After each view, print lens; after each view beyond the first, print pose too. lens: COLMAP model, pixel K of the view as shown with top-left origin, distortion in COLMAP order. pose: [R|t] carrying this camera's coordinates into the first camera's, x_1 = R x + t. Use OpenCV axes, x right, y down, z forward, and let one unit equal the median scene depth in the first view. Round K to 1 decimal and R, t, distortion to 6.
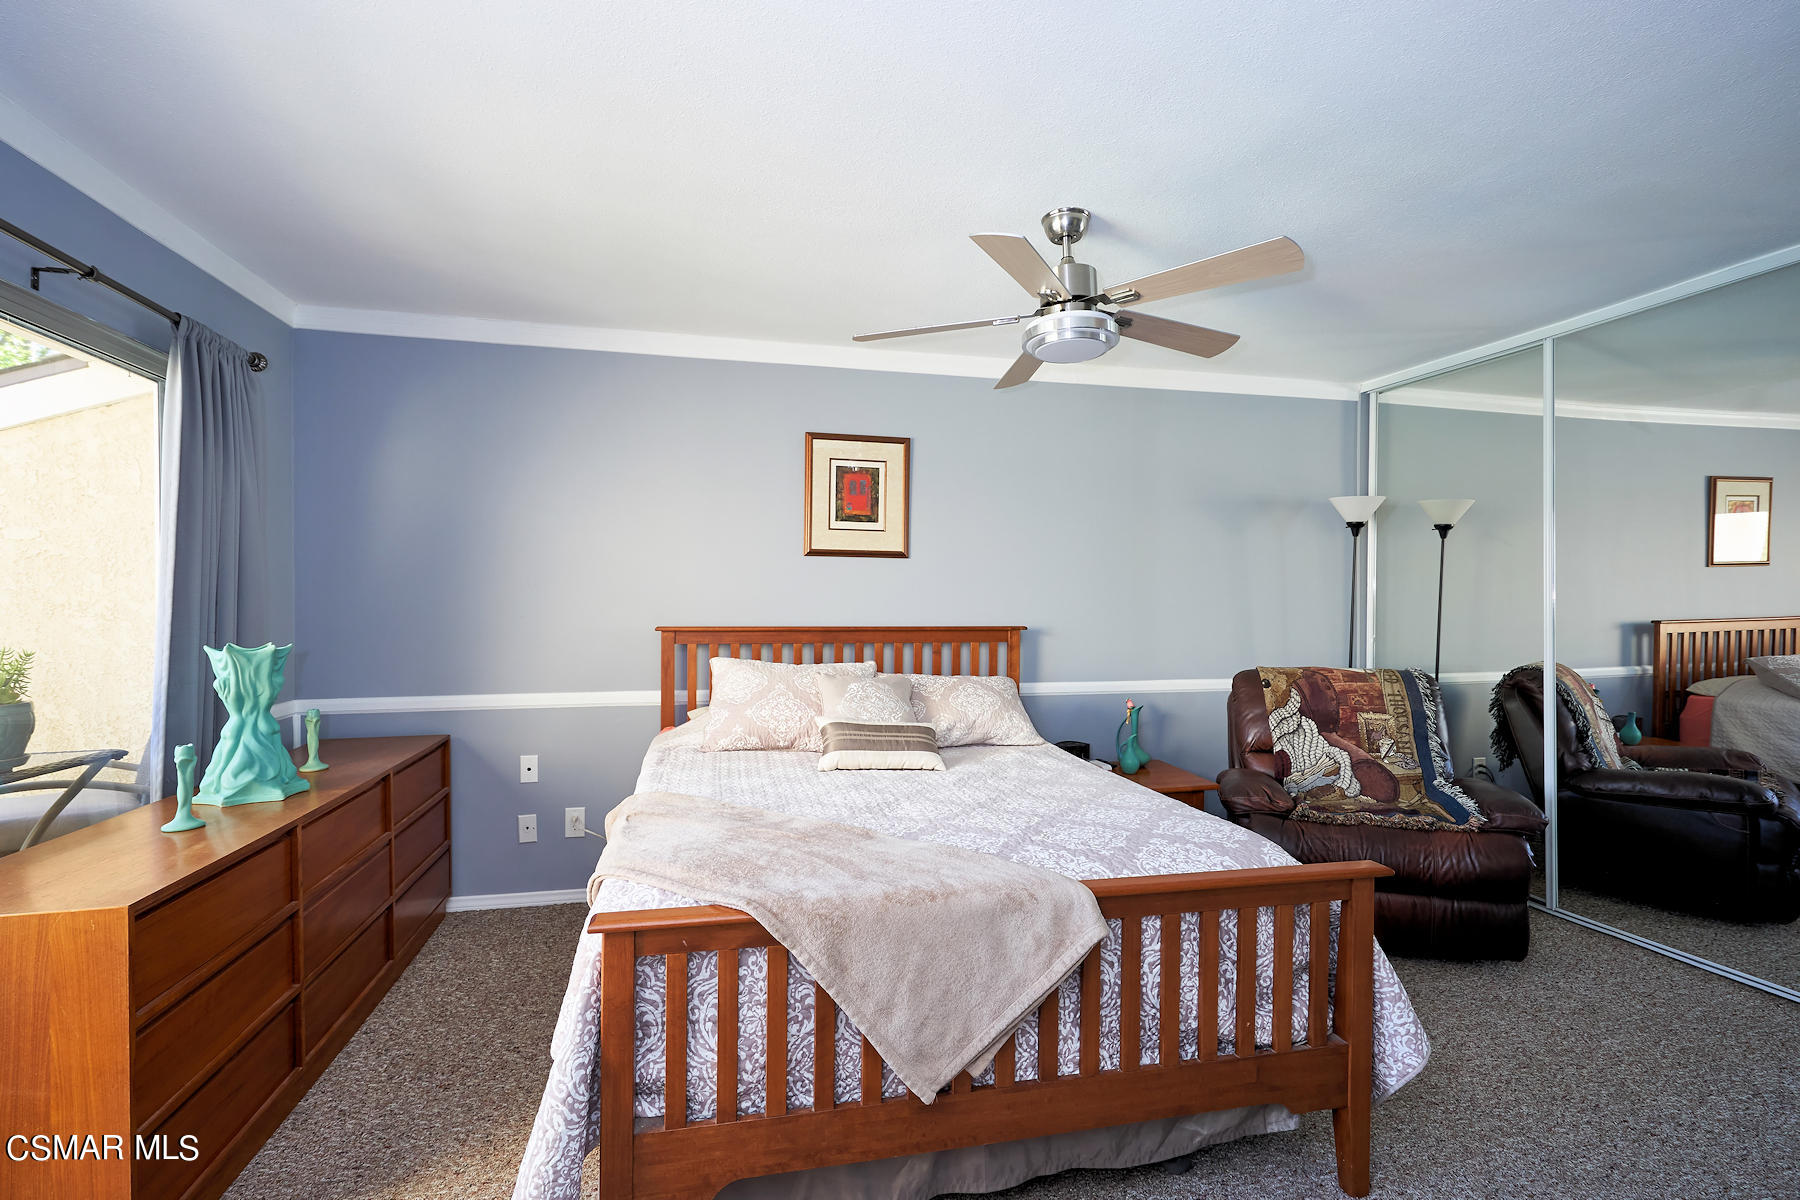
lens RADIAL K [[841.2, 0, 891.8], [0, 841.2, 602.9], [0, 0, 1]] dist [0.002014, 0.000210]
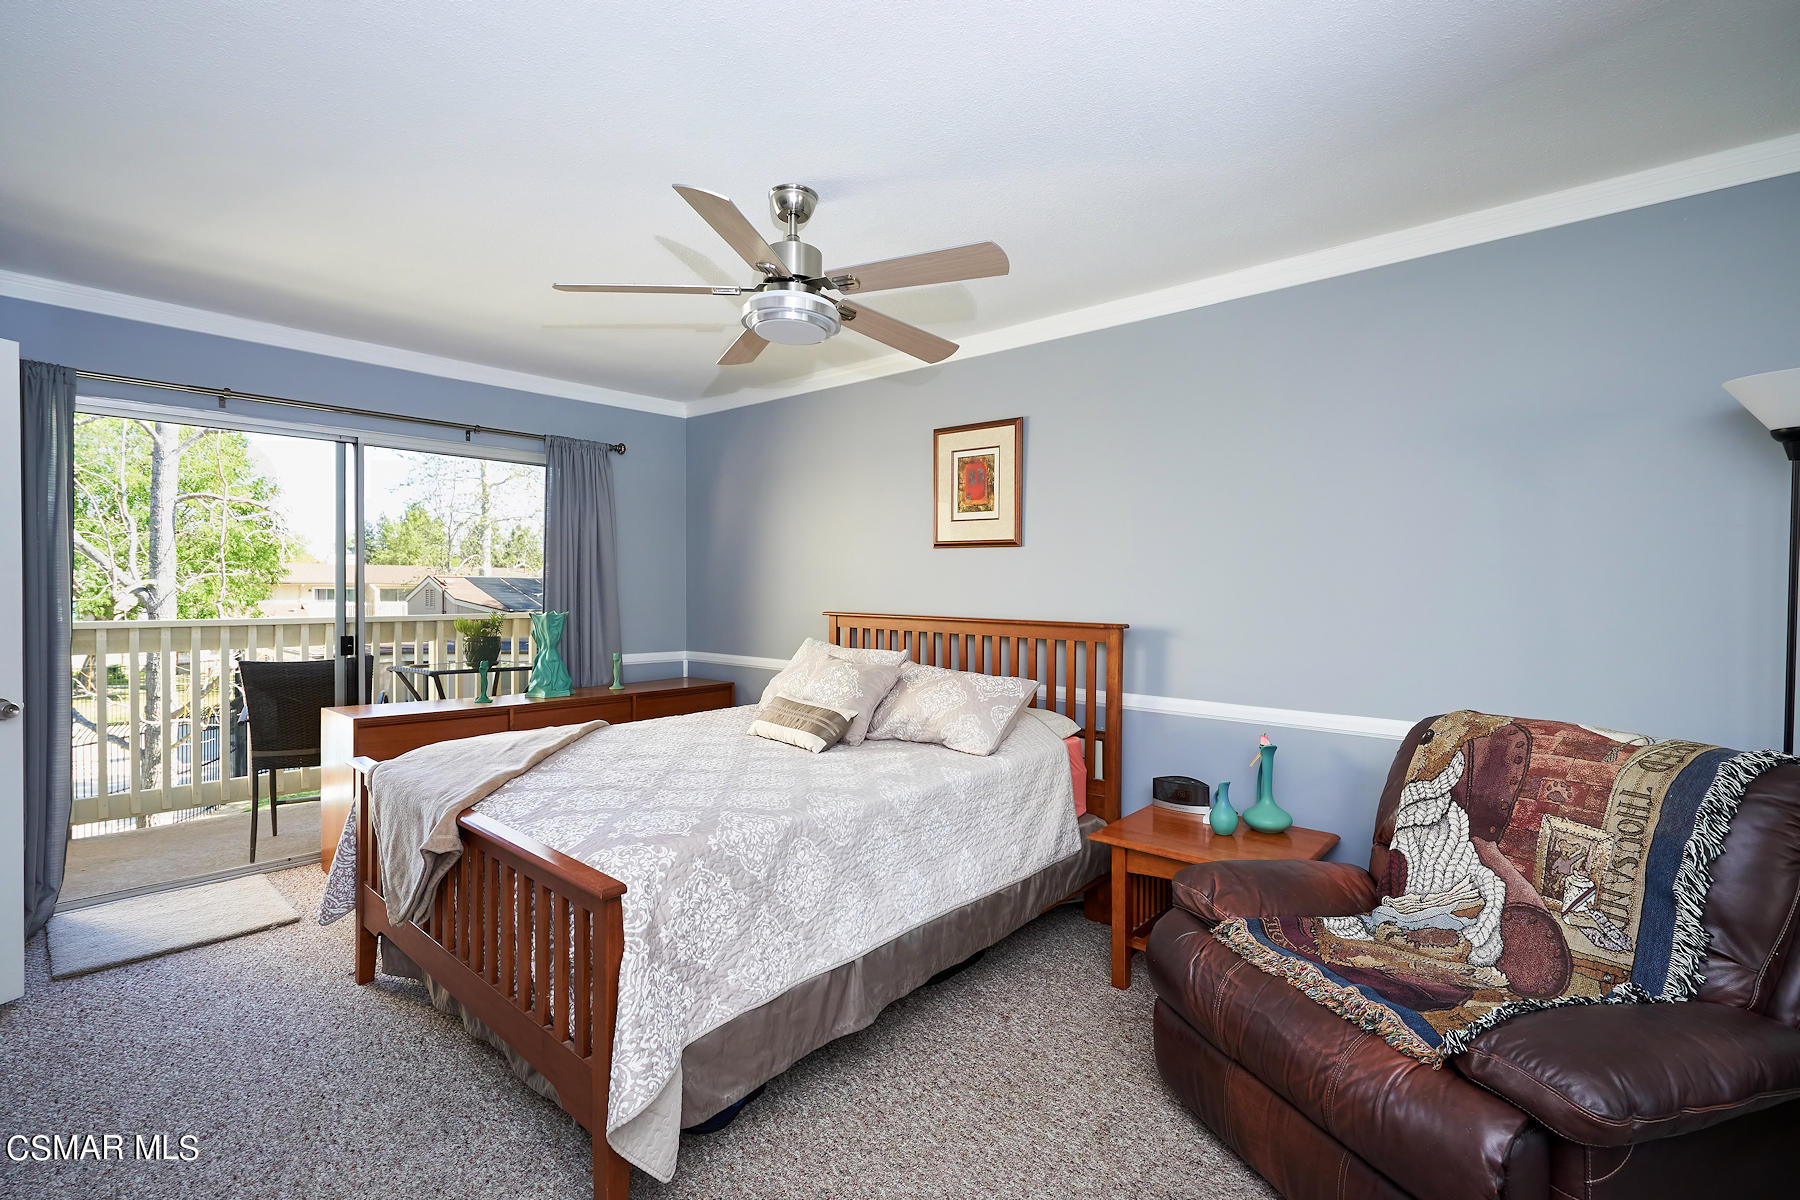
lens RADIAL K [[841.2, 0, 899.8], [0, 841.2, 596.7], [0, 0, 1]] dist [0.002014, 0.000210]
pose [[0.565240, 0.011534, -0.824846, 0.741717], [-0.013551, 0.999897, 0.004696, 0.000248], [0.824815, 0.008523, 0.565338, 0.376537]]
